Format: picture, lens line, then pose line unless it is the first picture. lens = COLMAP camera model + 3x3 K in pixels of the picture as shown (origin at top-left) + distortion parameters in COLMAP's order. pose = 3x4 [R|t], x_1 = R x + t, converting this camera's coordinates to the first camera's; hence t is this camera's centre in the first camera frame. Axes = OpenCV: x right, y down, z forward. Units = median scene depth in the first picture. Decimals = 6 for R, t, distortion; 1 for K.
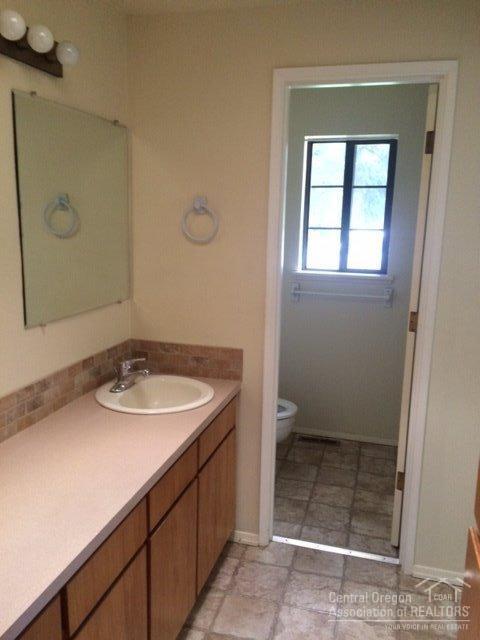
lens RADIAL K [[536.5, 0, 240.0], [0, 536.5, 320.0], [0, 0, 1]] dist [0.007642, 0.005268]
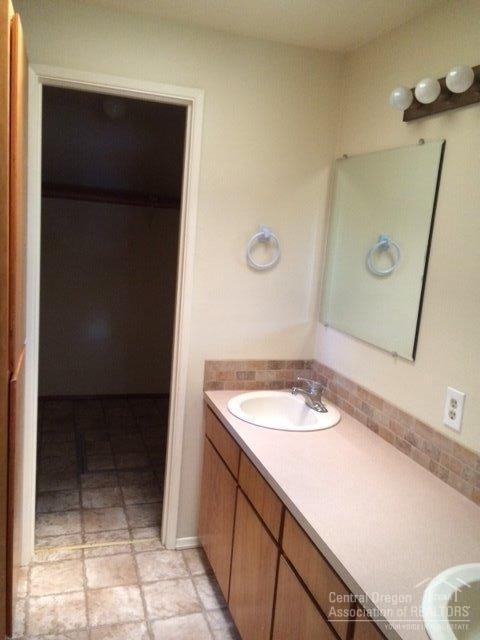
lens RADIAL K [[536.5, 0, 240.0], [0, 536.5, 320.0], [0, 0, 1]] dist [0.007642, 0.005268]
pose [[-0.820215, 0.007901, -0.572001, 0.485699], [-0.202205, 0.931352, 0.302815, -0.309763], [0.535127, 0.364035, -0.762311, 1.595637]]
